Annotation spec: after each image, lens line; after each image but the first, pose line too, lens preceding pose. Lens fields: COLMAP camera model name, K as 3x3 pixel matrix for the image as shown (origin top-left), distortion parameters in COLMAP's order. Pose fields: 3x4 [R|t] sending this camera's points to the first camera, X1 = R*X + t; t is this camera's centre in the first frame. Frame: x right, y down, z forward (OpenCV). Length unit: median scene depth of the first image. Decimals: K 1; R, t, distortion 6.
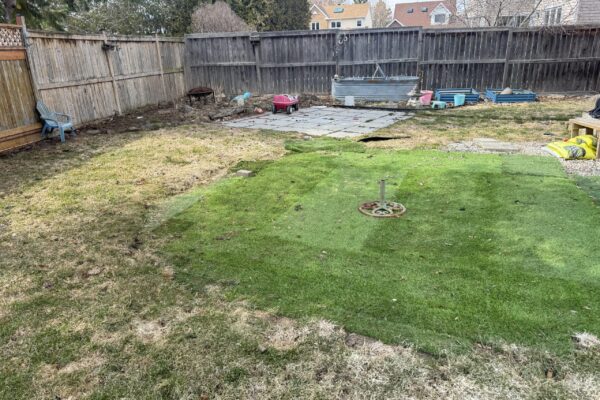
lens RADIAL K [[431.1, 0, 300.4], [0, 431.1, 199.6], [0, 0, 1]] dist [0.061305, -0.076983]
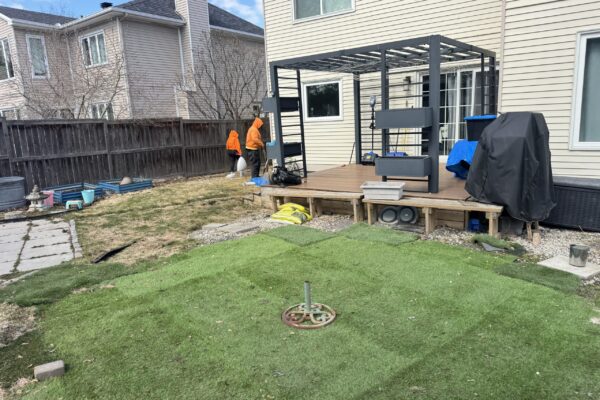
lens RADIAL K [[431.1, 0, 300.9], [0, 431.1, 197.2], [0, 0, 1]] dist [0.061305, -0.076983]
pose [[0.468759, -0.146328, 0.871122, -0.187906], [0.325181, 0.945514, -0.016158, -0.067835], [-0.821293, 0.290847, 0.490801, 0.201120]]
